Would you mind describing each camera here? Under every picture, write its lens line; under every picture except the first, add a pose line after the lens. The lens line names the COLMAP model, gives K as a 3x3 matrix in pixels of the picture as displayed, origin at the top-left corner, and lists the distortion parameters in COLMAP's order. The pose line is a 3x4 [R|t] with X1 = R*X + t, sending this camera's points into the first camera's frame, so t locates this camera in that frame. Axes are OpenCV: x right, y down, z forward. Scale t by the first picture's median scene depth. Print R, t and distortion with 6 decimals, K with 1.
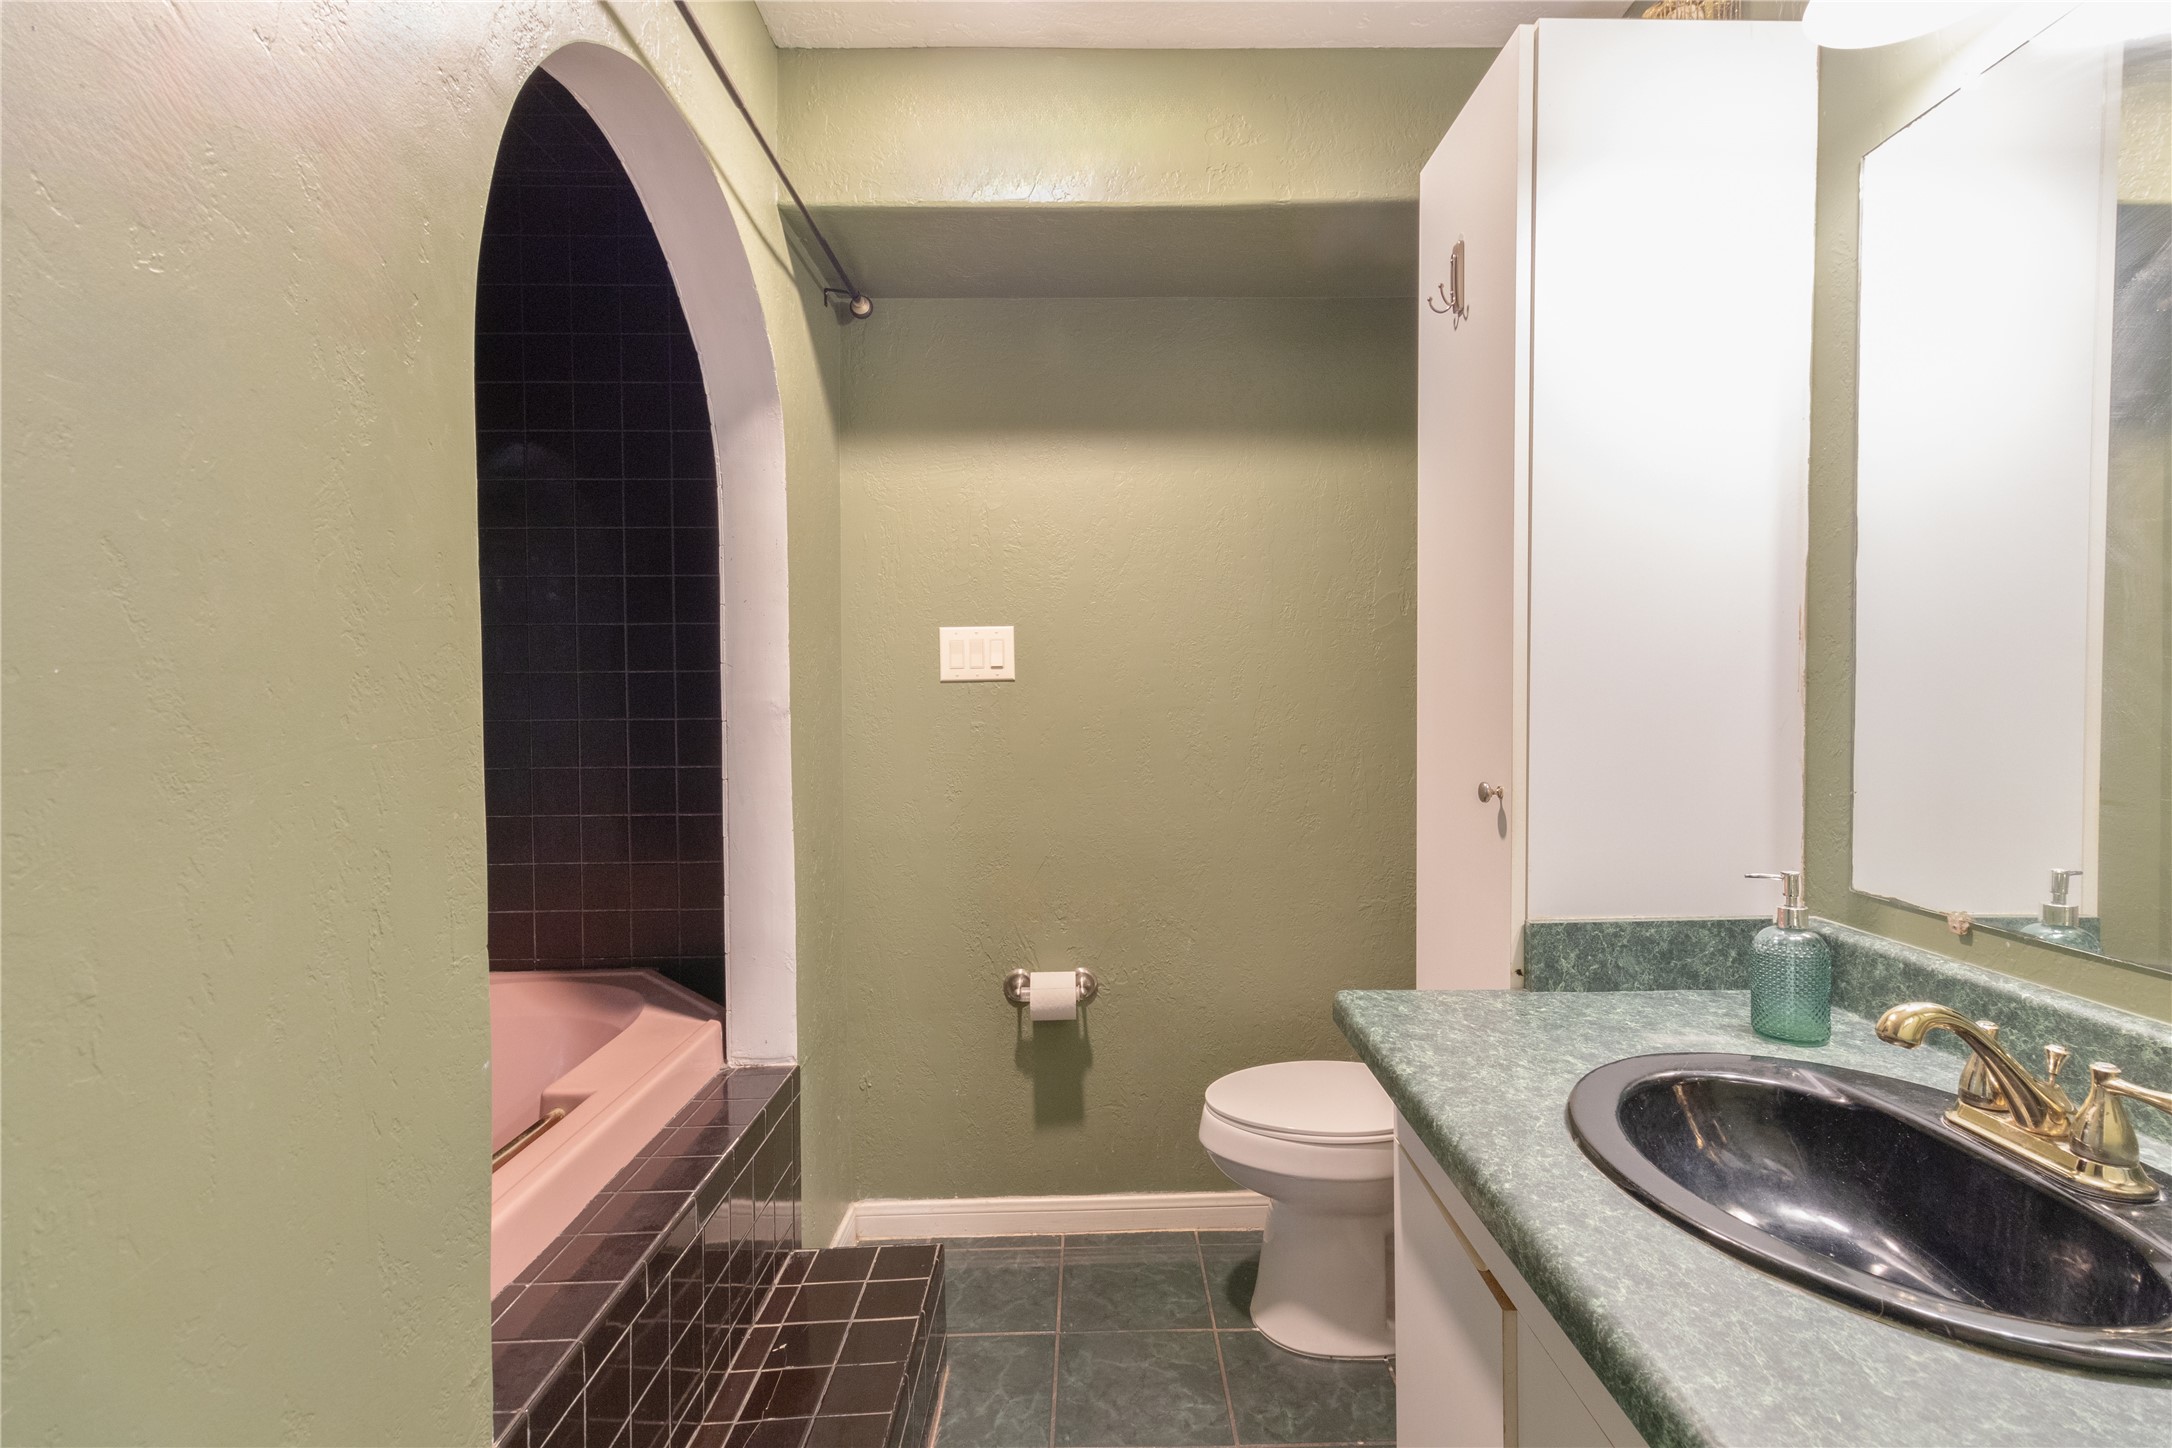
lens RADIAL K [[1039.2, 0, 1137.3], [0, 1039.2, 719.8], [0, 0, 1]] dist [0.000420, -0.000445]
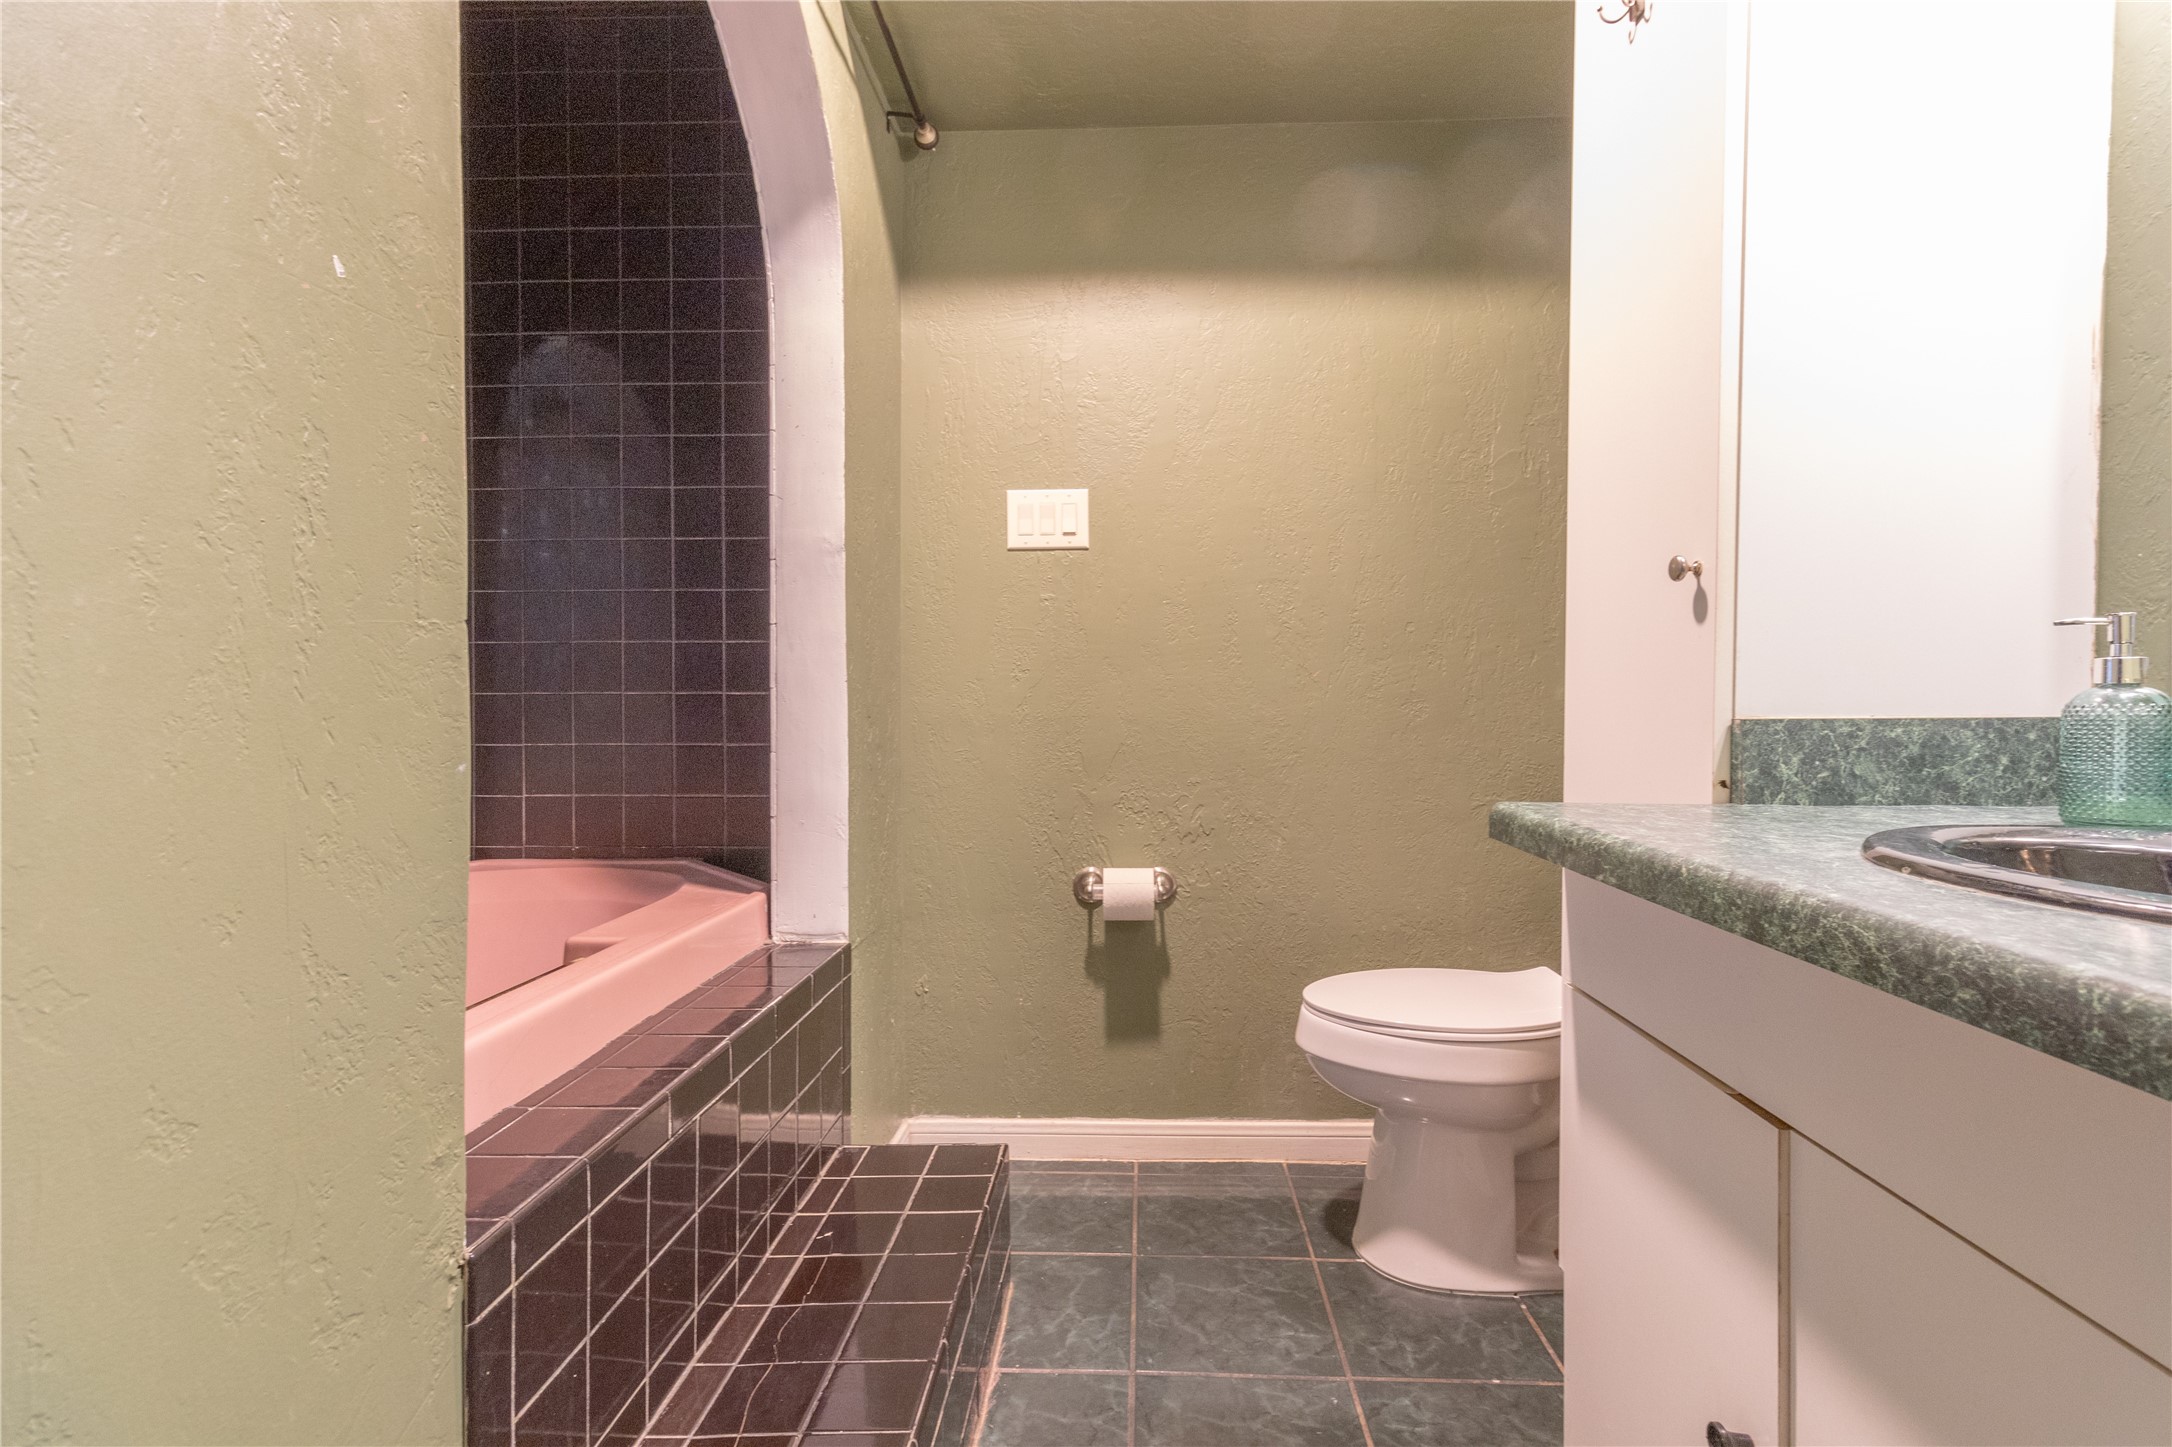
lens RADIAL K [[1042.6, 0, 1127.8], [0, 1042.6, 726.6], [0, 0, 1]] dist [0.001630, 0.000070]
pose [[0.998211, 0.009643, -0.059007, -0.037273], [-0.009845, 0.999947, -0.003142, 0.156278], [0.058973, 0.003718, 0.998253, 0.122138]]
